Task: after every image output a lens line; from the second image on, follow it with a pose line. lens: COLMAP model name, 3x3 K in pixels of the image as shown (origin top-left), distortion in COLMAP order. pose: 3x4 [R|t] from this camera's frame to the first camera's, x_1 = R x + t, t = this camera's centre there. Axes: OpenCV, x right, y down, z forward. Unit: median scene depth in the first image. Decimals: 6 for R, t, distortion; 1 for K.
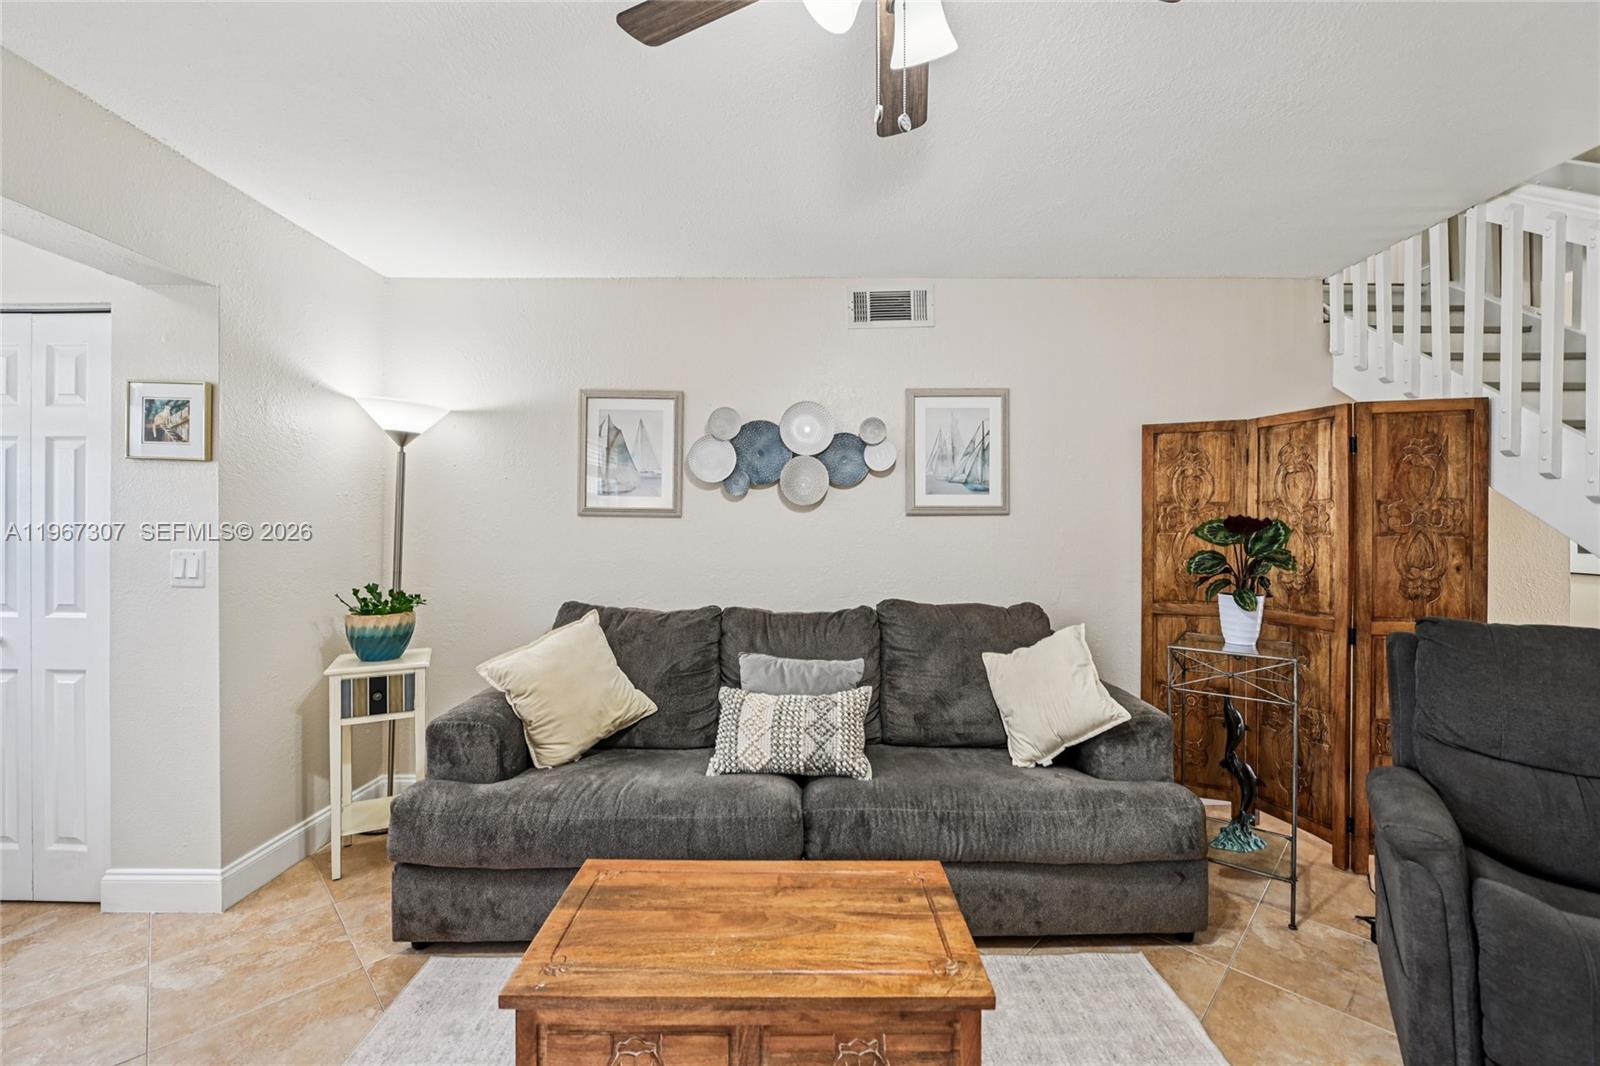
lens RADIAL K [[637.5, 0, 796.4], [0, 637.5, 529.4], [0, 0, 1]] dist [-0.007105, -0.000838]
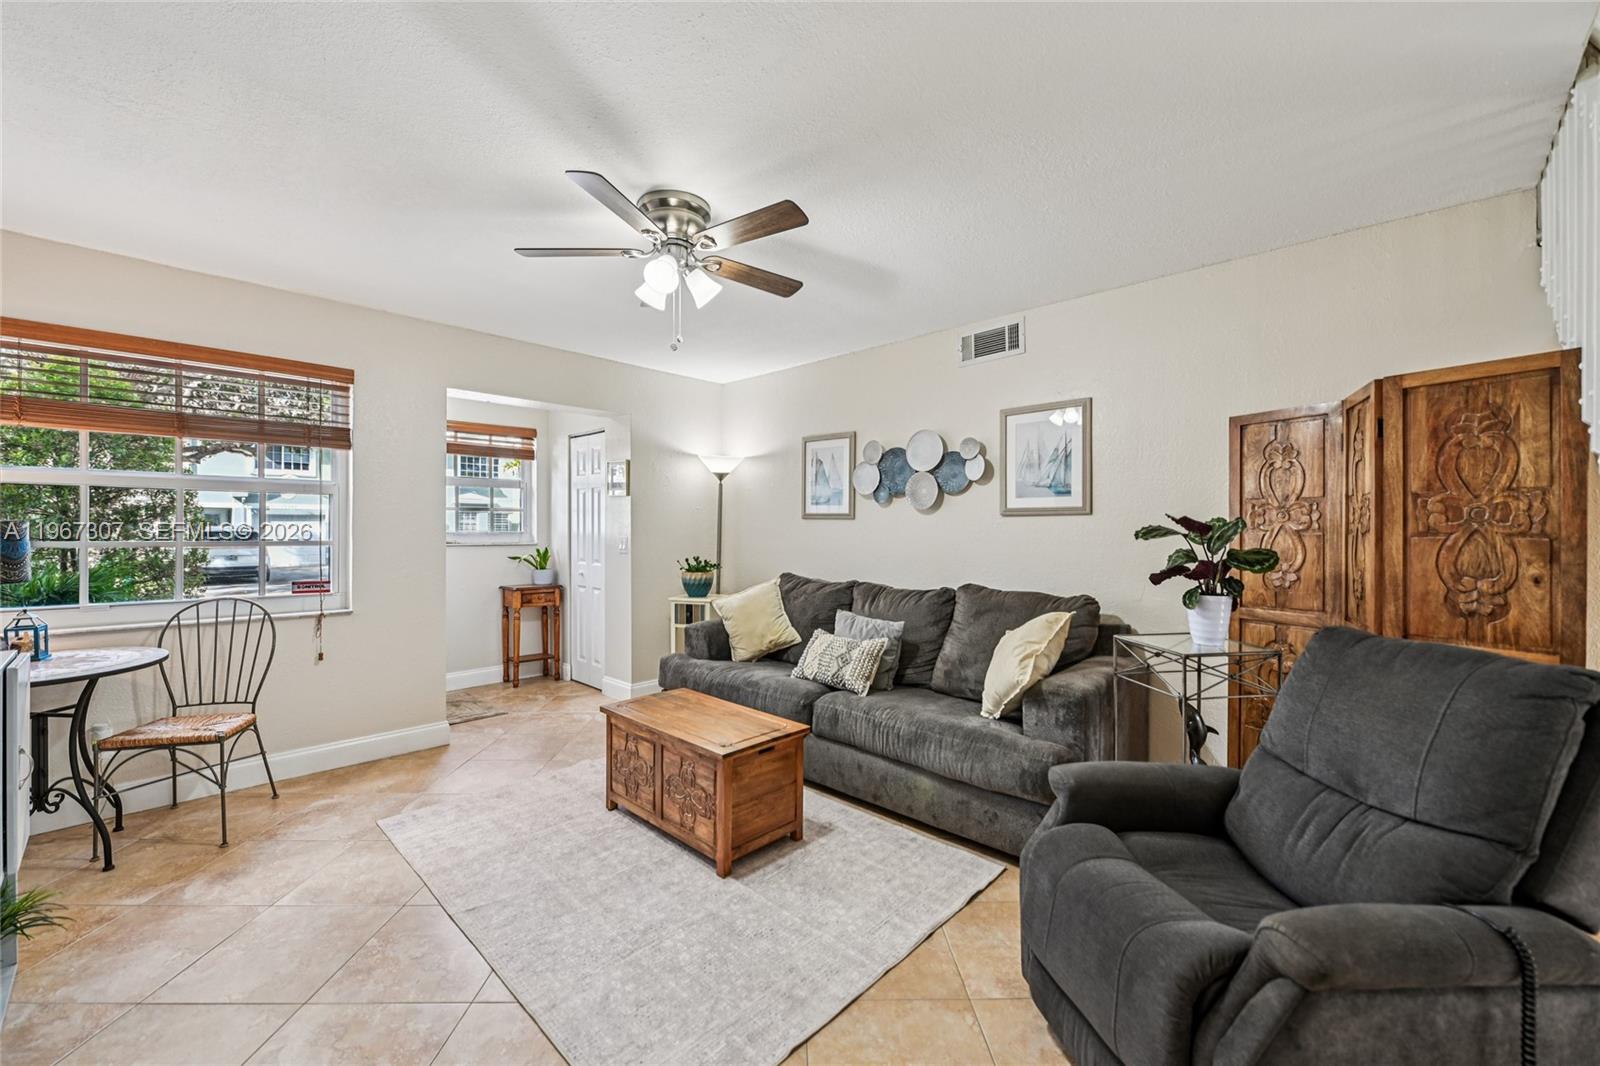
lens RADIAL K [[623.2, 0, 800.0], [0, 623.2, 533.0], [0, 0, 1]] dist [-0.002341, -0.000138]
pose [[0.725353, 0.007134, -0.688340, 0.831962], [-0.001214, 0.999958, 0.009084, -0.000381], [0.688376, -0.005754, 0.725331, -0.126538]]
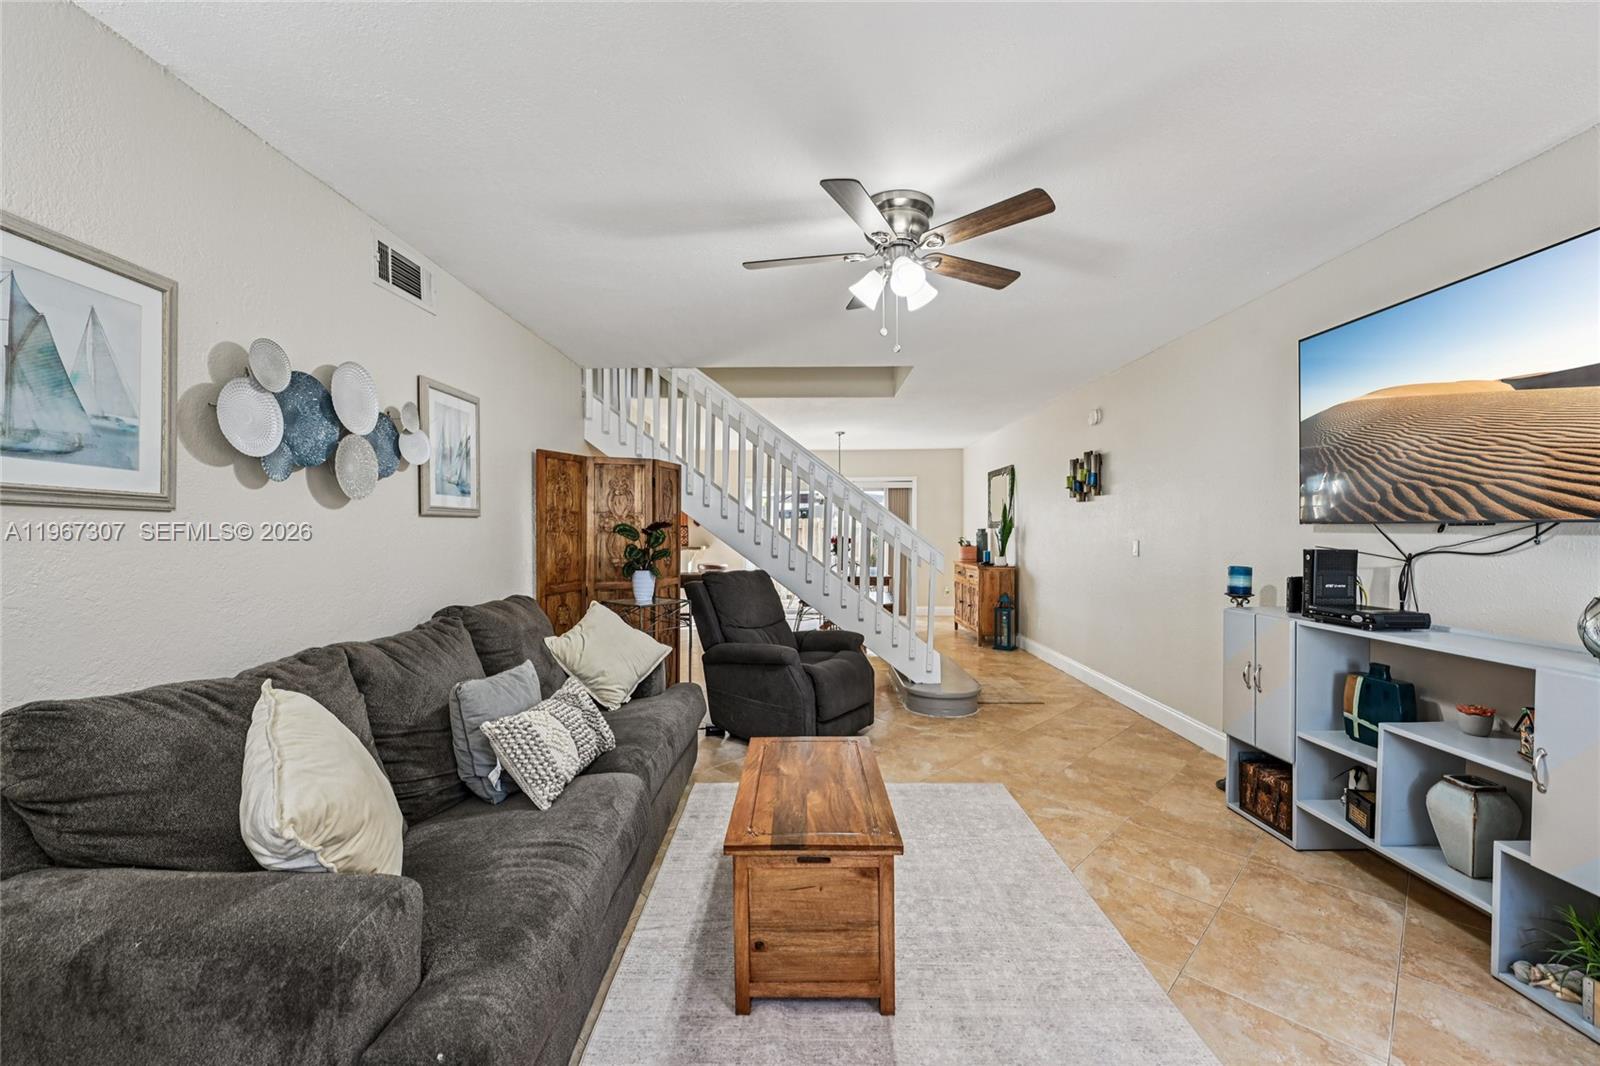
lens RADIAL K [[637.5, 0, 796.4], [0, 637.5, 529.4], [0, 0, 1]] dist [-0.007105, -0.000838]
pose [[0.012881, -0.000792, 0.999917, -0.856004], [0.003593, 0.999993, 0.000746, -0.001423], [-0.999911, 0.003583, 0.012884, 0.537639]]
